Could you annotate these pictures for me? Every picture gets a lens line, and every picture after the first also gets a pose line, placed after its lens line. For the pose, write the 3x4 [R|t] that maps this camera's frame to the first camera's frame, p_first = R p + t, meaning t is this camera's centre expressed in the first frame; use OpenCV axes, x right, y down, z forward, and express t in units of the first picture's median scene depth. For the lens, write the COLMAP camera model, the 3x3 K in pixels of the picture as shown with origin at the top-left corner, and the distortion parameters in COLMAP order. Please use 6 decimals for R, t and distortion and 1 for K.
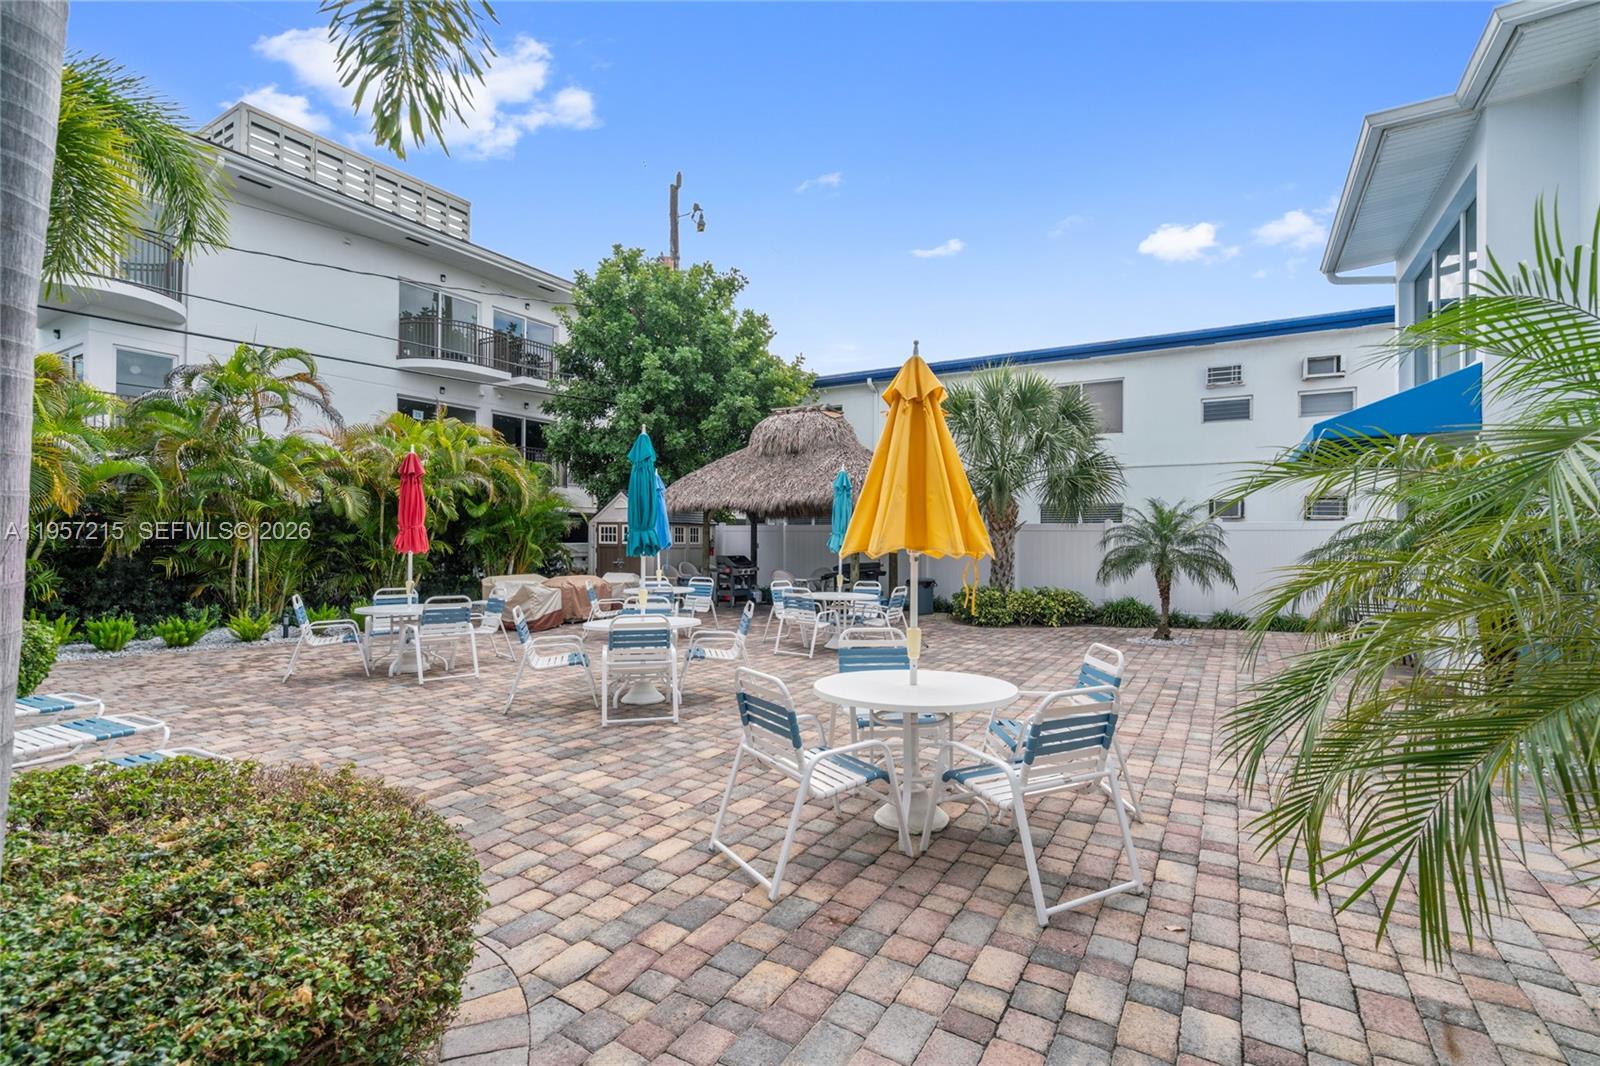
lens RADIAL K [[732.0, 0, 800.9], [0, 732.0, 525.9], [0, 0, 1]] dist [-0.002007, 0.000380]
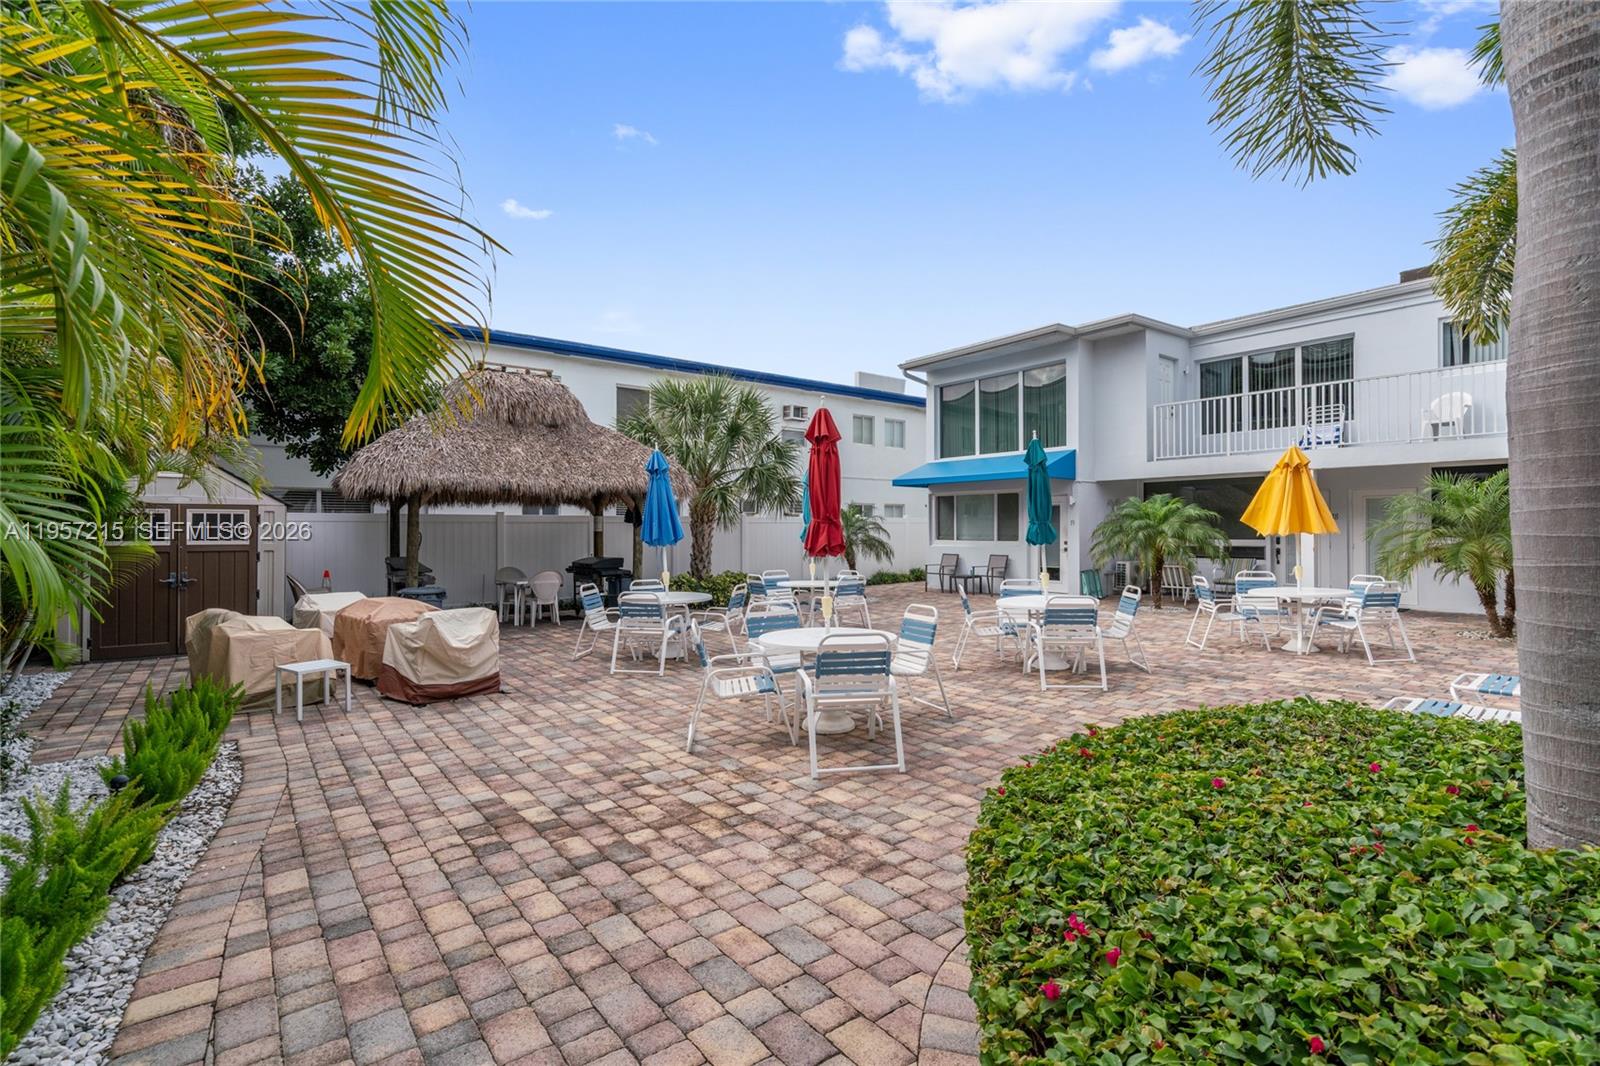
lens RADIAL K [[732.0, 0, 800.9], [0, 732.0, 525.9], [0, 0, 1]] dist [-0.002007, 0.000380]
pose [[0.394260, 0.005808, 0.918981, -0.903330], [-0.026388, 0.999639, 0.005003, 0.001868], [-0.918620, -0.026223, 0.394271, 0.557098]]
